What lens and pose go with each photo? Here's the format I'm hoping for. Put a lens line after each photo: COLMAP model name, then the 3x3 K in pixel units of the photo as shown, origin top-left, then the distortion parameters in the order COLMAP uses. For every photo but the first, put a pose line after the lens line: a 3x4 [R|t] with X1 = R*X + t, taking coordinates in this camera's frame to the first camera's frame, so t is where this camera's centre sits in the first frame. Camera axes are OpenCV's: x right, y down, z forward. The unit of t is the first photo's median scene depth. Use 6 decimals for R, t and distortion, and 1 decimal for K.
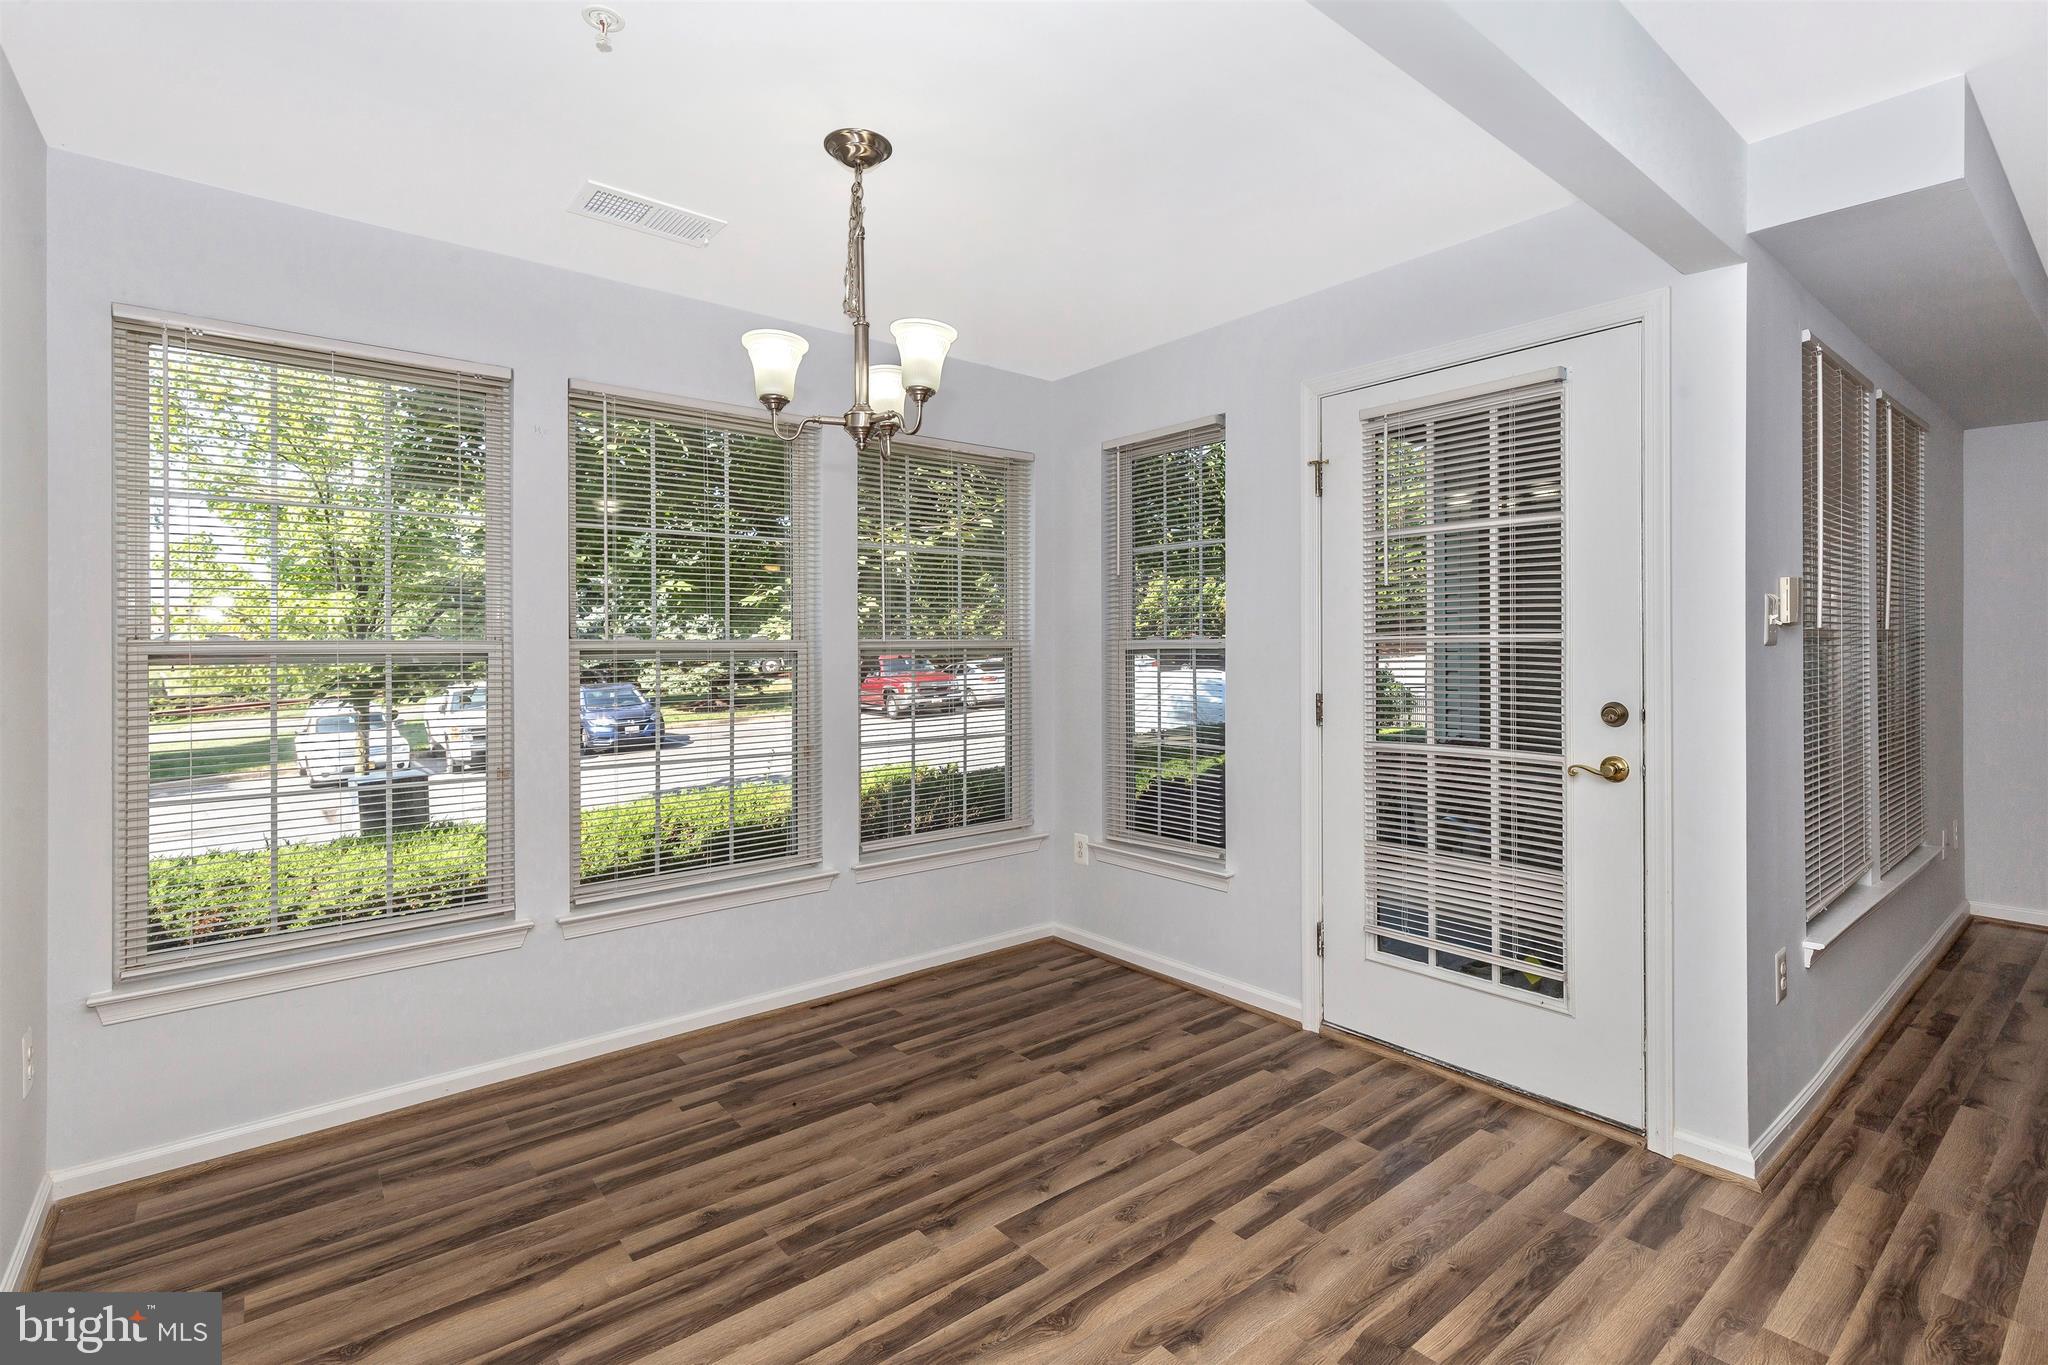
lens RADIAL K [[904.8, 0, 1029.7], [0, 904.8, 645.2], [0, 0, 1]] dist [-0.000174, 0.000042]
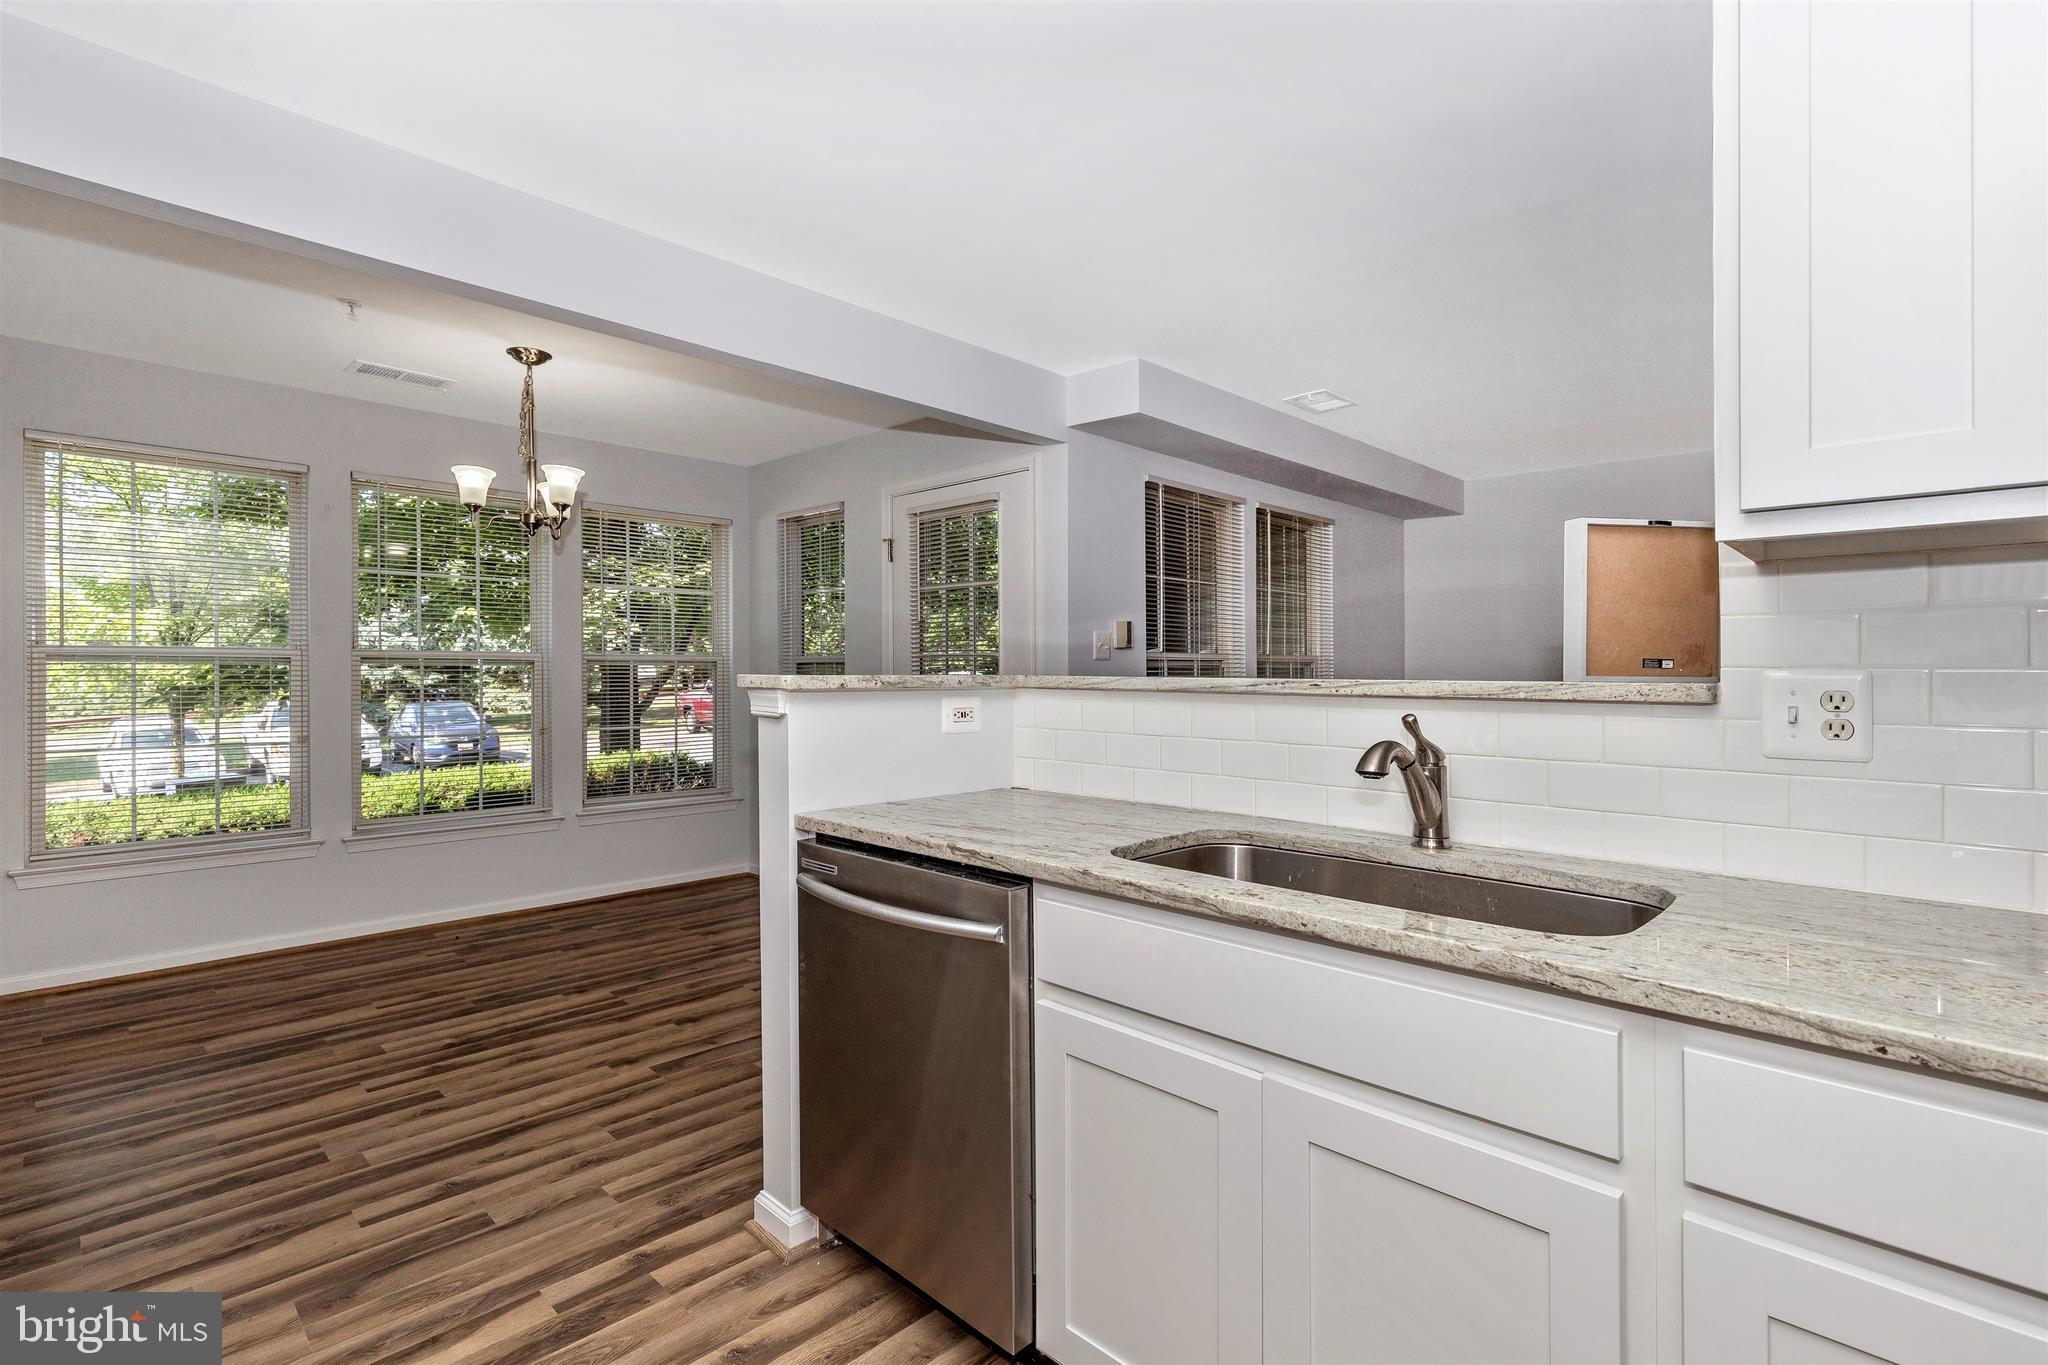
lens RADIAL K [[896.8, 0, 1024.0], [0, 896.8, 682.5], [0, 0, 1]] dist [-0.000147, 0.000068]
pose [[0.991946, 0.007697, 0.126429, 0.461476], [-0.009150, 0.999899, 0.010911, 0.024865], [-0.126332, -0.011980, 0.991916, -0.690744]]
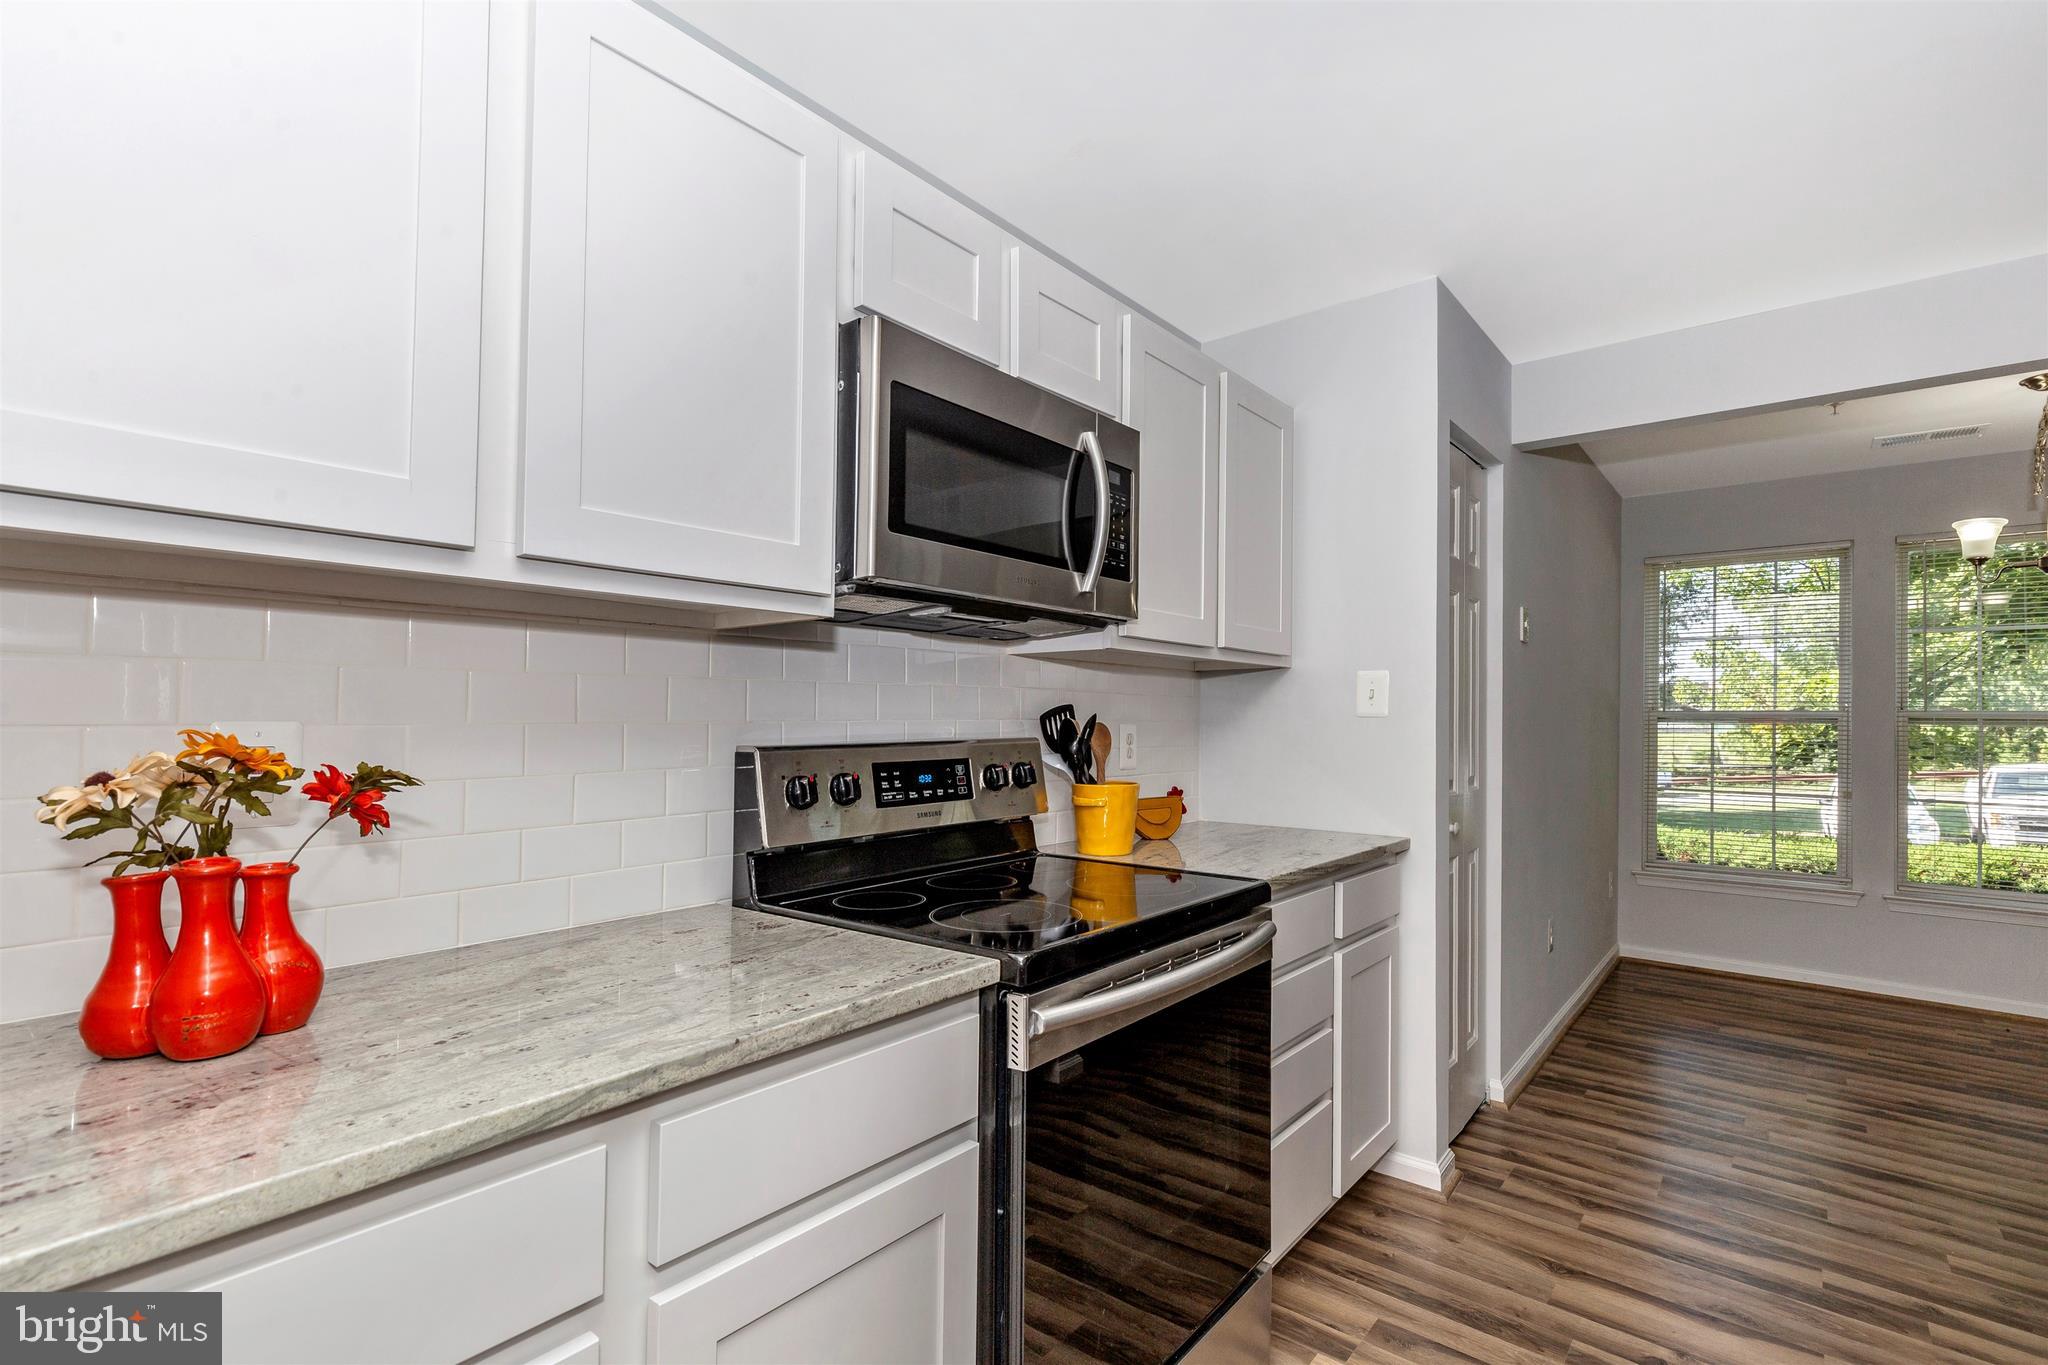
lens RADIAL K [[999.1, 0, 1025.7], [0, 999.1, 708.4], [0, 0, 1]] dist [-0.001506, -0.000324]
pose [[0.197965, 0.001352, -0.980208, 0.970298], [-0.011551, 0.999933, -0.000953, 0.009446], [0.980141, 0.011511, 0.197967, -0.863839]]
